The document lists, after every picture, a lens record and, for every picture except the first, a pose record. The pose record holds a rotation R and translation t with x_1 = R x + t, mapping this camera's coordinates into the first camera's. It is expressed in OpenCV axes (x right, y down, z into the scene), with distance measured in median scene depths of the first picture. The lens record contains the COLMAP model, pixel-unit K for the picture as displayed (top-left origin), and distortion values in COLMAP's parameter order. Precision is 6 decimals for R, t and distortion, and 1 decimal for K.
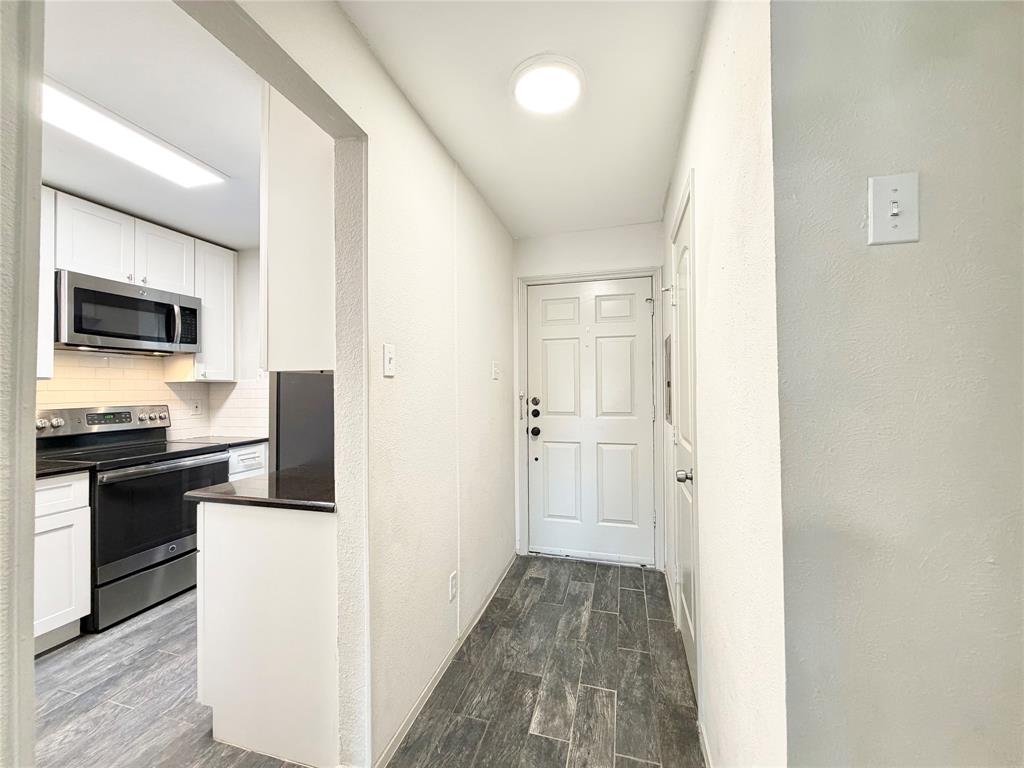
lens RADIAL K [[408.1, 0, 513.5], [0, 408.1, 386.1], [0, 0, 1]] dist [0.001351, -0.000421]
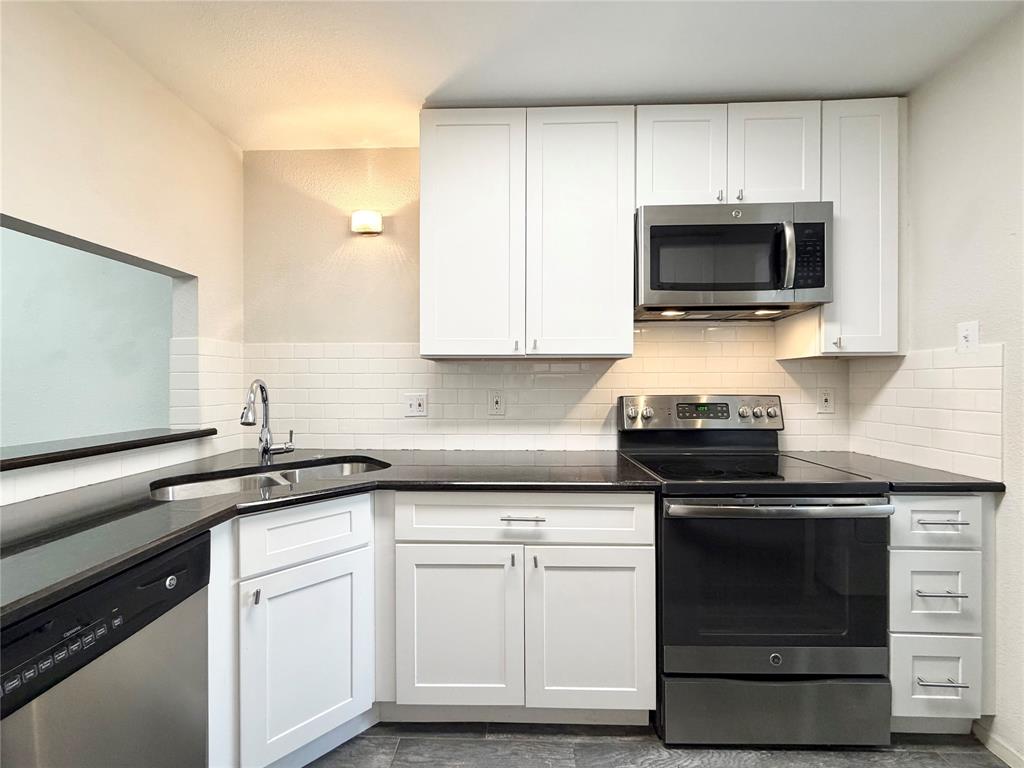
lens RADIAL K [[408.1, 0, 511.8], [0, 408.1, 383.8], [0, 0, 1]] dist [0.001351, -0.000421]
pose [[0.230300, 0.010054, -0.973068, -0.340491], [0.007829, 0.999895, 0.012184, 0.018137], [0.973088, -0.010424, 0.230197, 0.468608]]
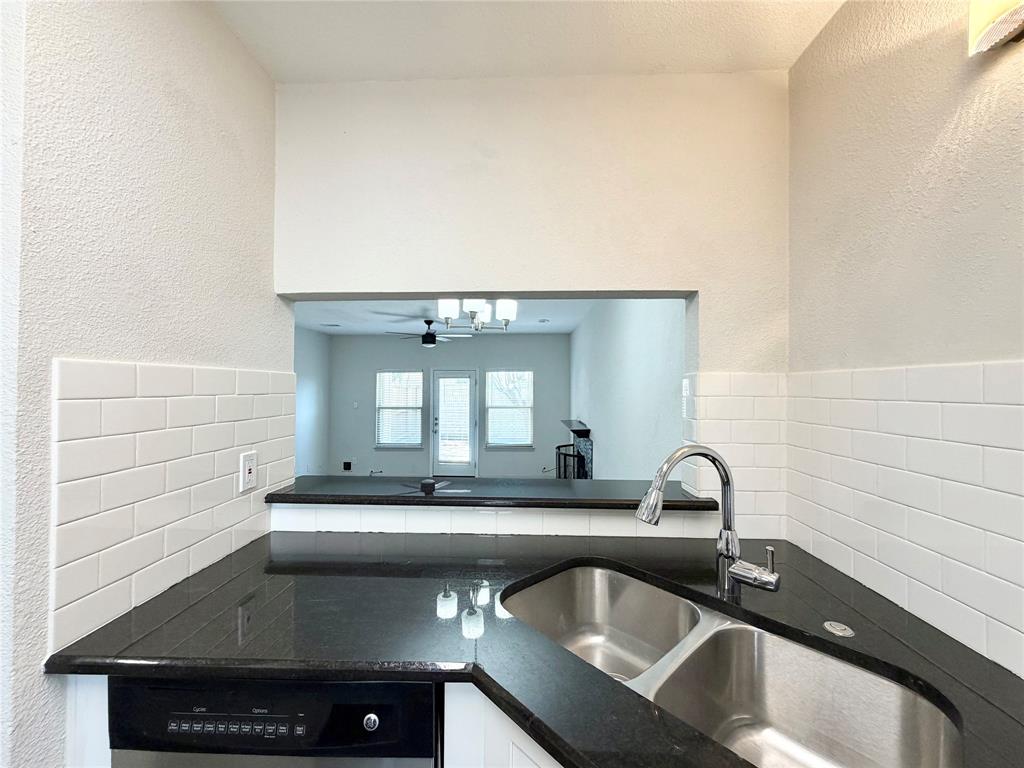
lens RADIAL K [[408.1, 0, 510.9], [0, 408.1, 382.8], [0, 0, 1]] dist [0.001351, -0.000421]
pose [[-0.976181, -0.003608, -0.216926, -0.738364], [0.000569, 0.999816, -0.019191, -0.026916], [0.216955, -0.018858, -0.975999, 0.546193]]
